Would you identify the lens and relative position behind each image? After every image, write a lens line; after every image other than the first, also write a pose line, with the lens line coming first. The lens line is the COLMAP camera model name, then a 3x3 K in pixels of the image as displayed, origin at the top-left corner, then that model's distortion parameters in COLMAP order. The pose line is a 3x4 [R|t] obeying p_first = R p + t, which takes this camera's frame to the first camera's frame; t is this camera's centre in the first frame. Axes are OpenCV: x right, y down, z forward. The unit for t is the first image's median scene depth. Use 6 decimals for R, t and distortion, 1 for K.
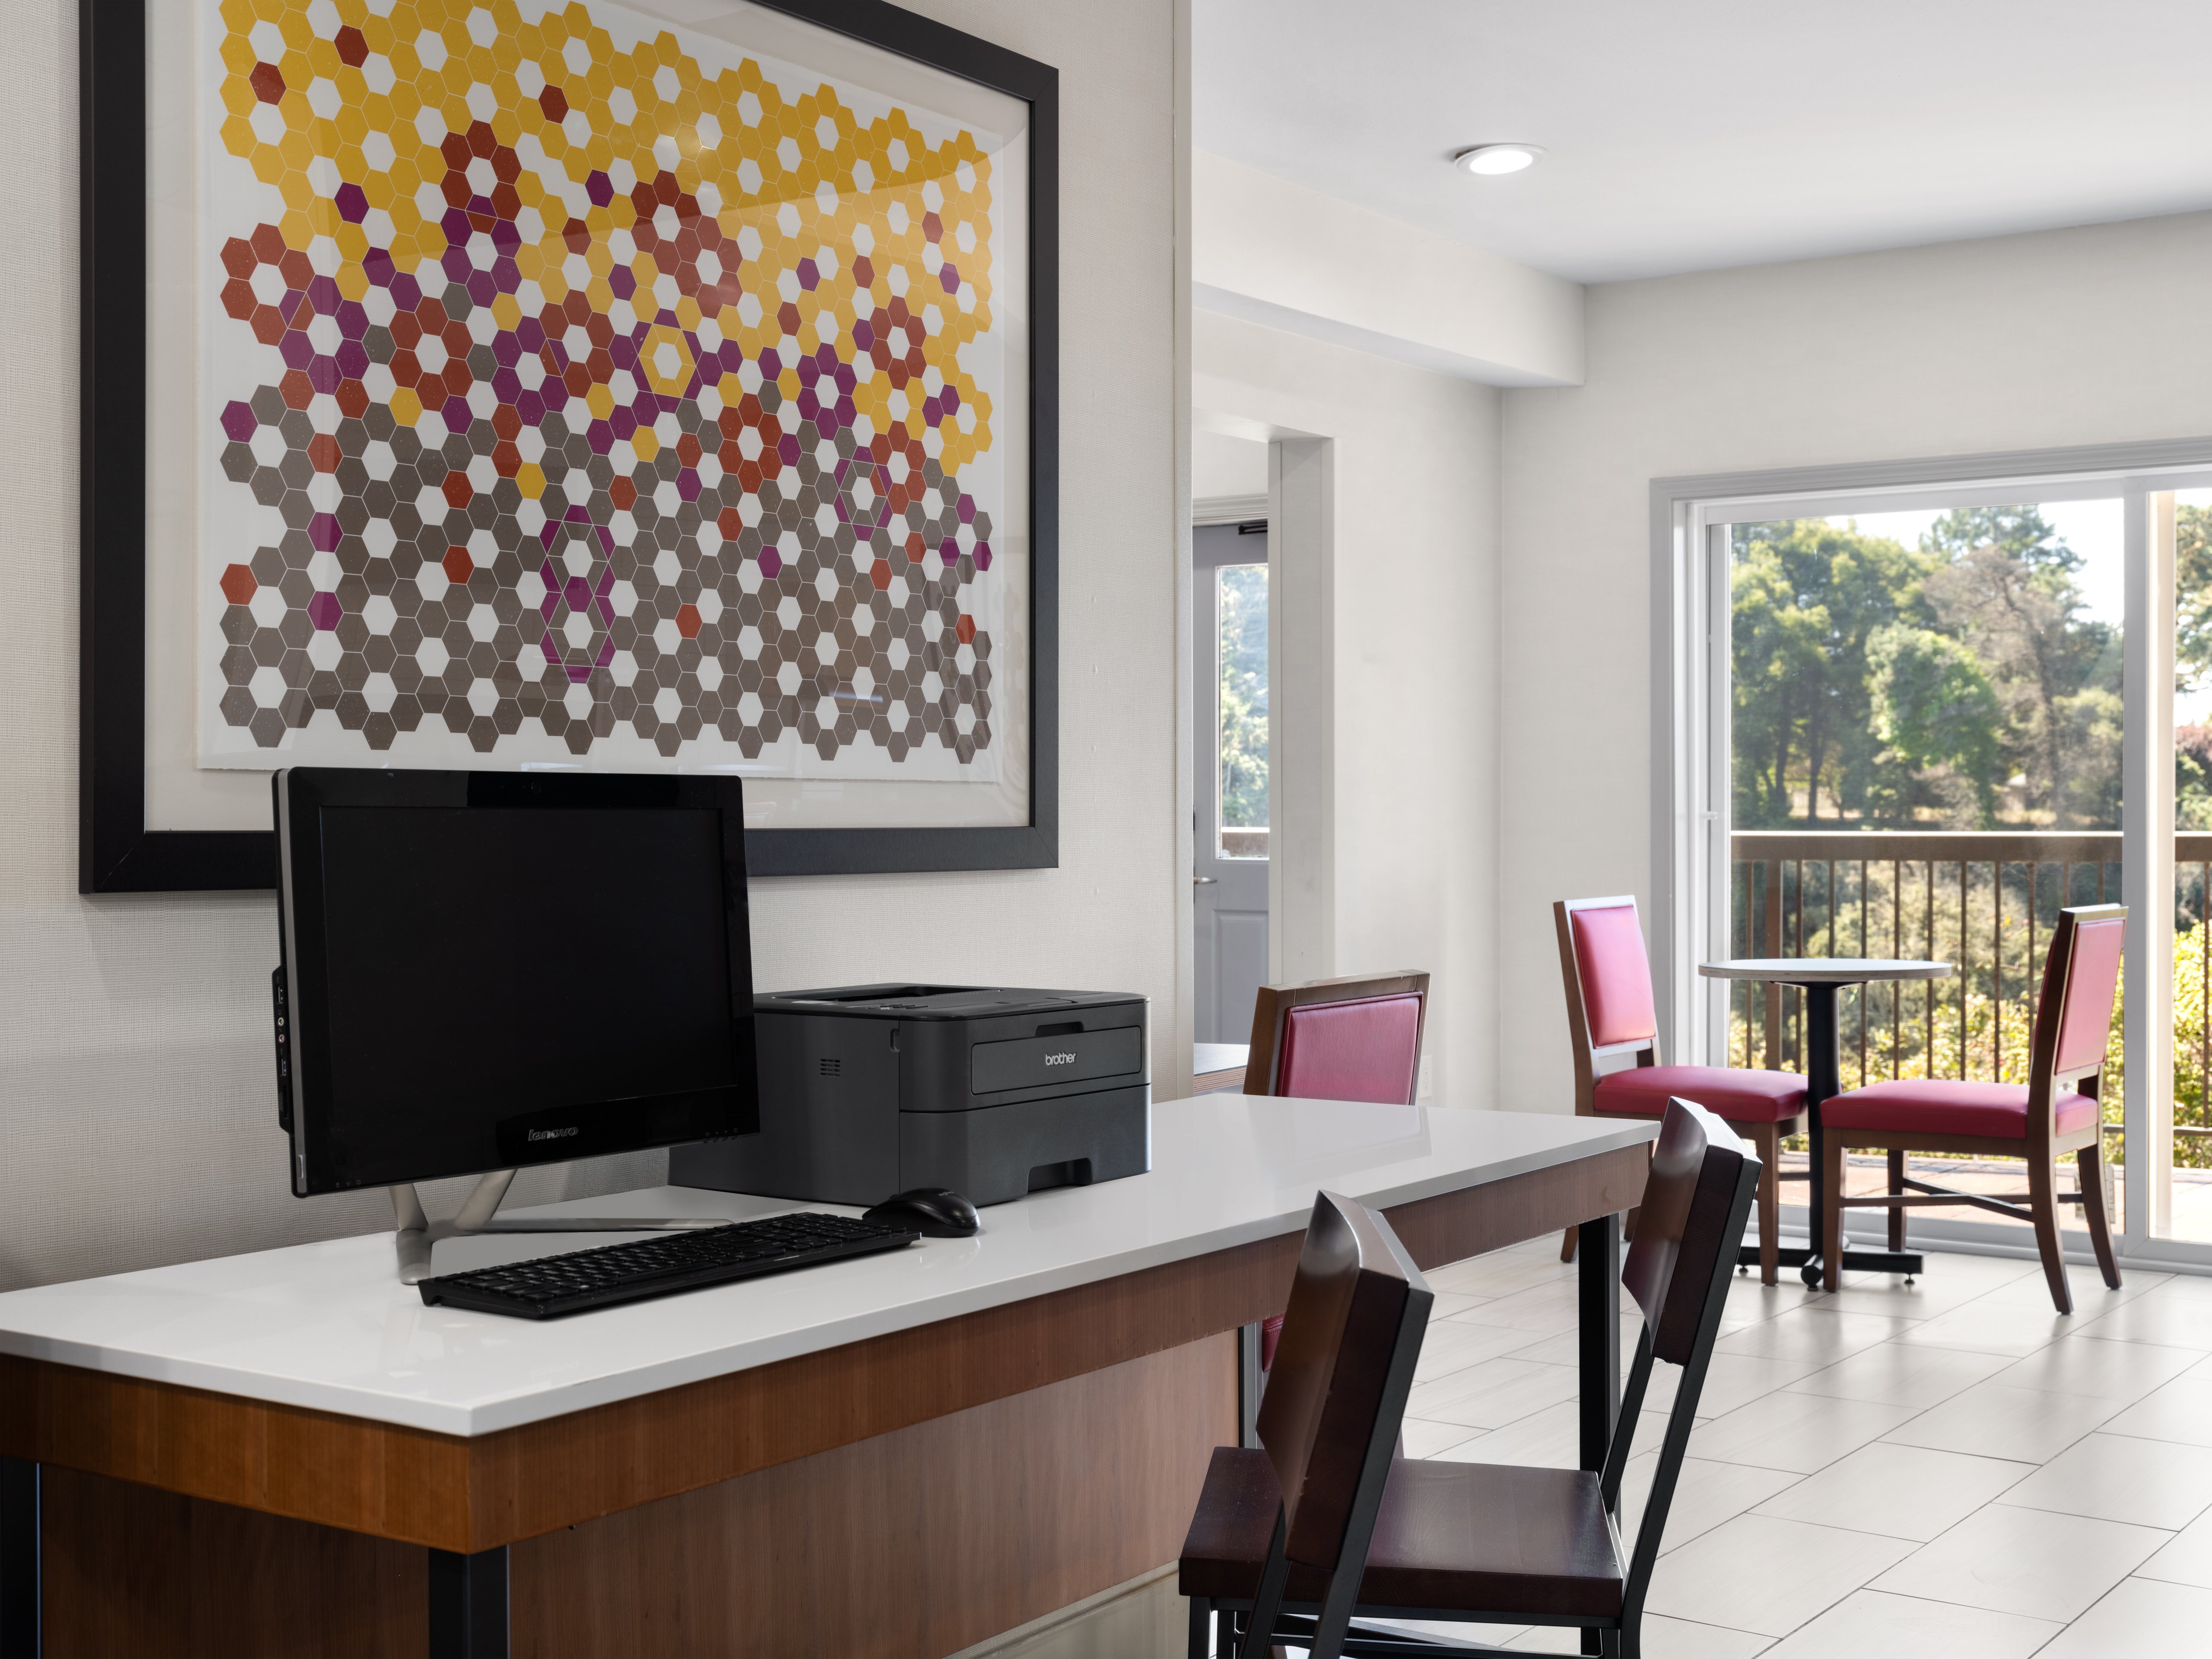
lens RADIAL K [[2705.1, 0, 1107.9], [0, 2705.1, 827.6], [0, 0, 1]] dist [0.002539, 0.000000]
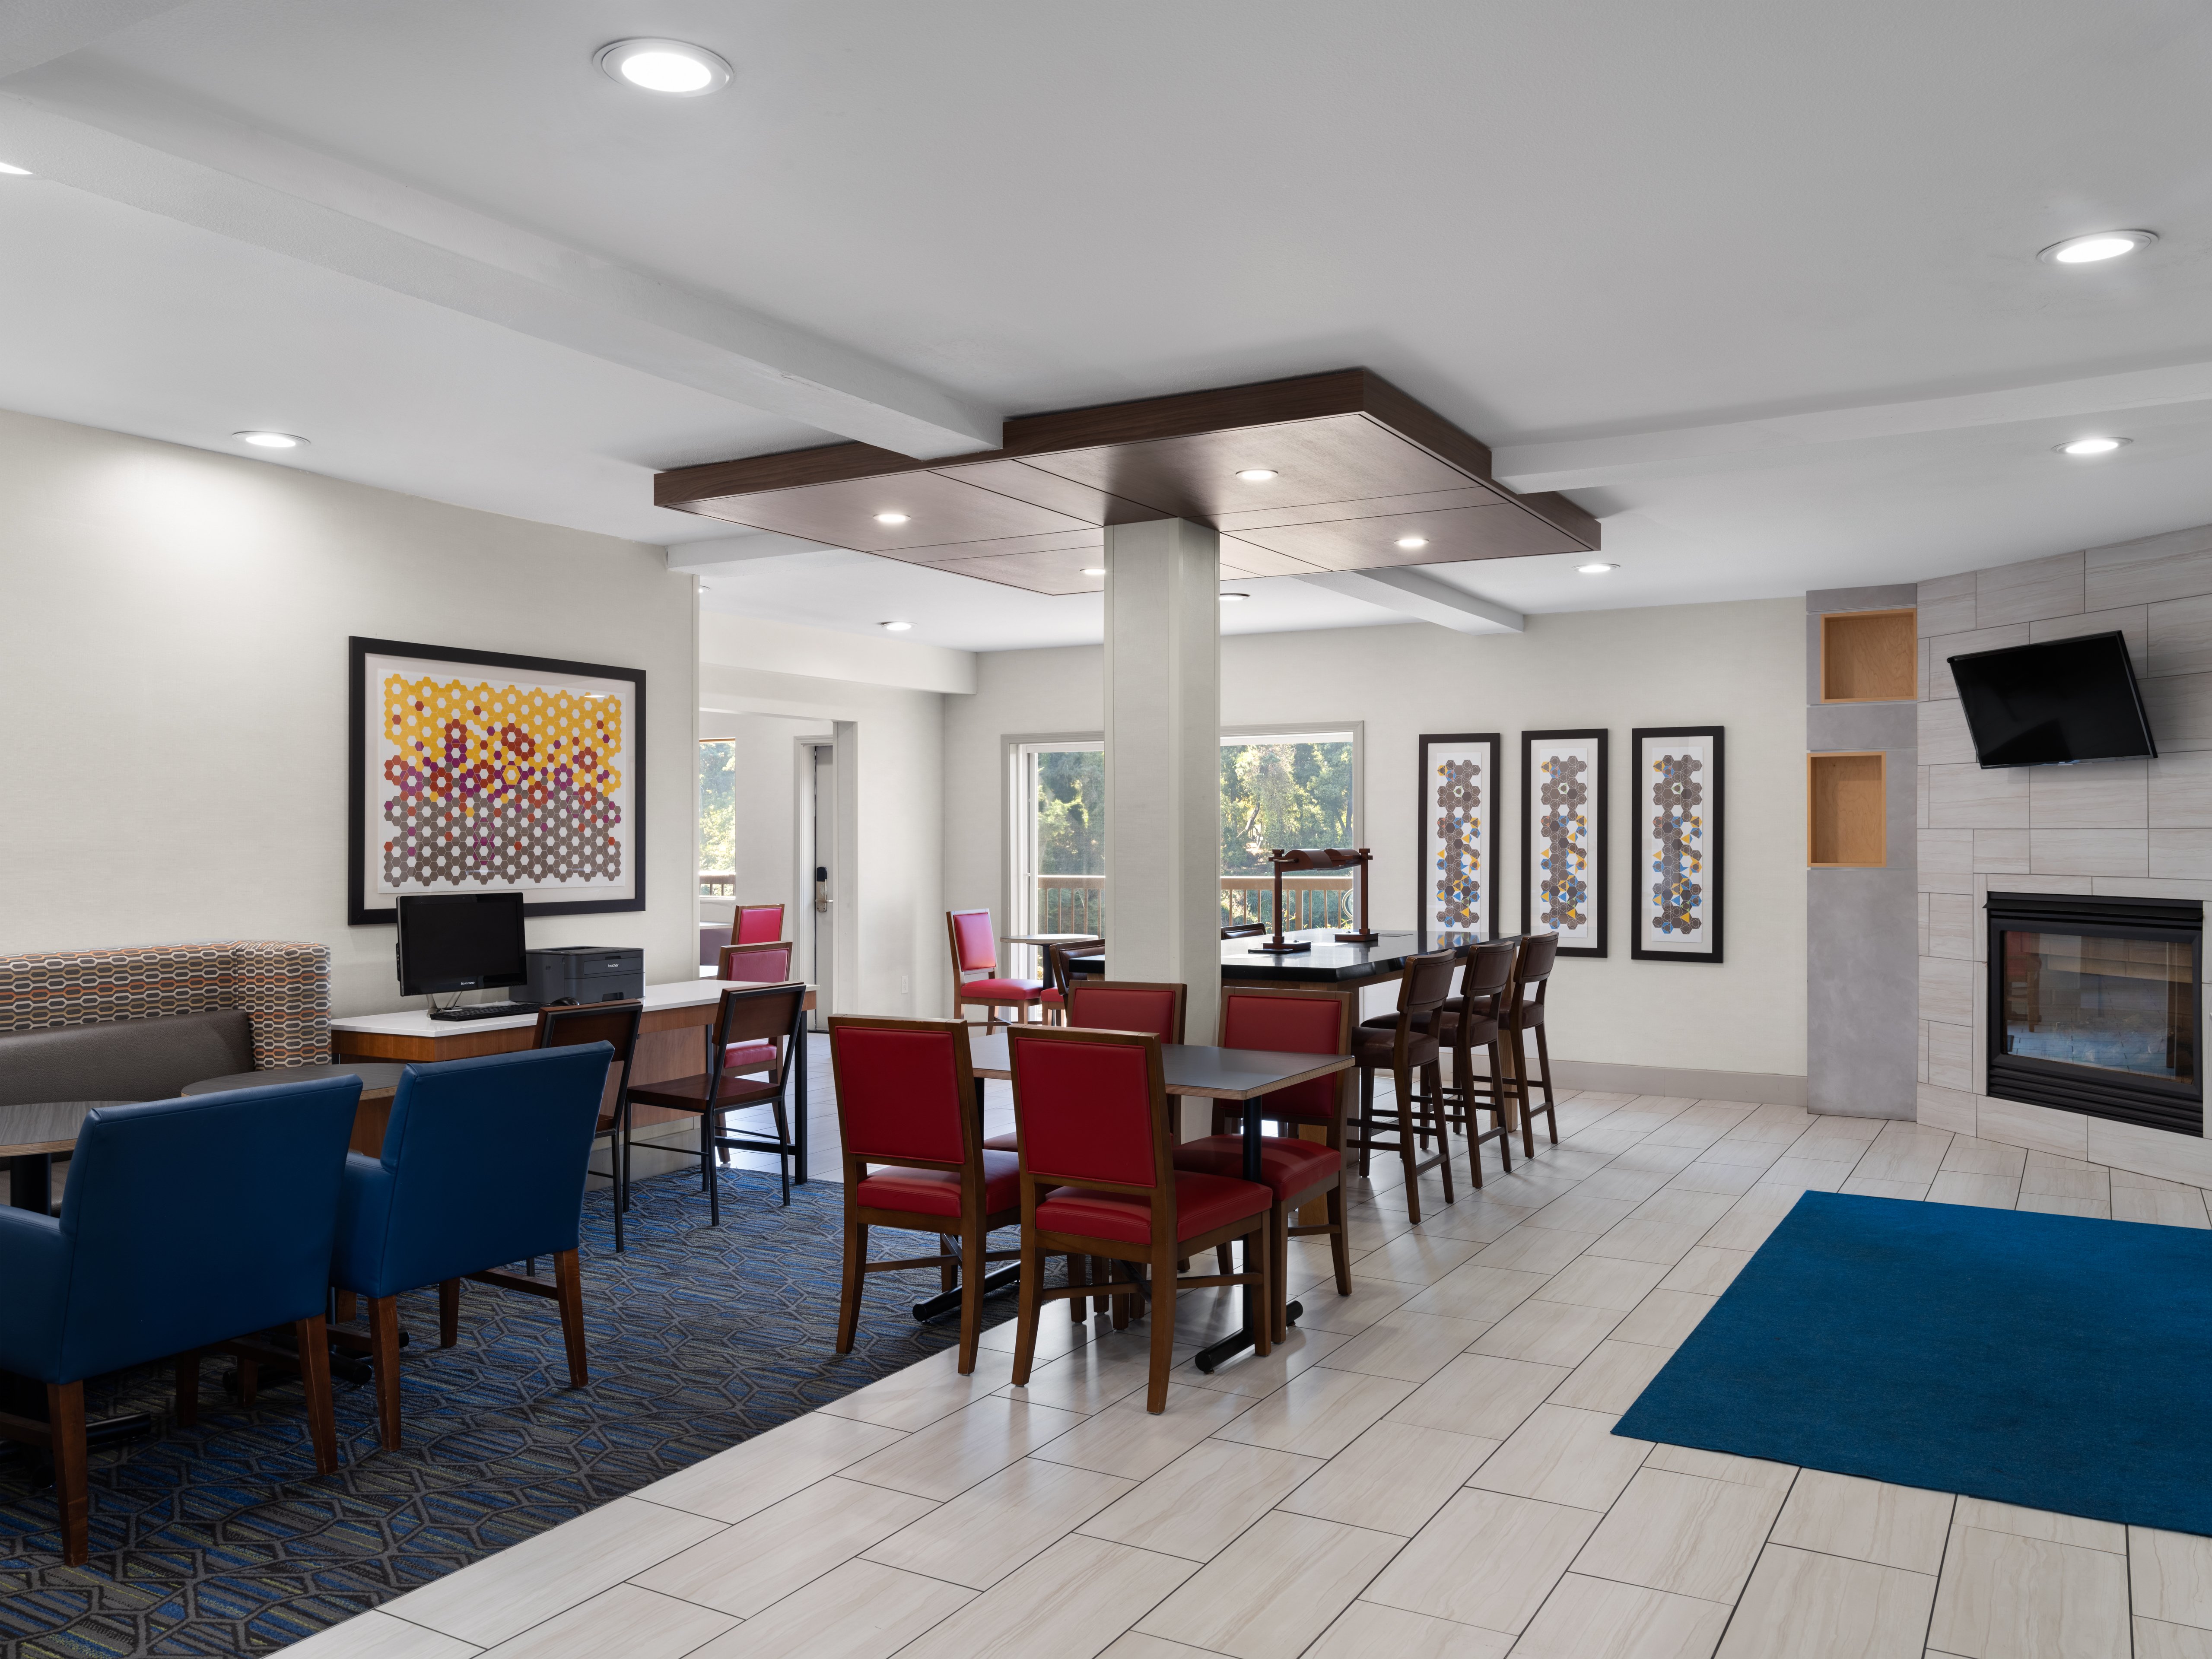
lens RADIAL K [[1670.3, 0, 1104.7], [0, 1670.3, 834.3], [0, 0, 1]] dist [0.000811, -0.007590]
pose [[0.995990, 0.001432, 0.089448, 0.443375], [-0.000672, 0.999963, -0.008526, -0.076351], [-0.089457, 0.008432, 0.995955, -1.345365]]
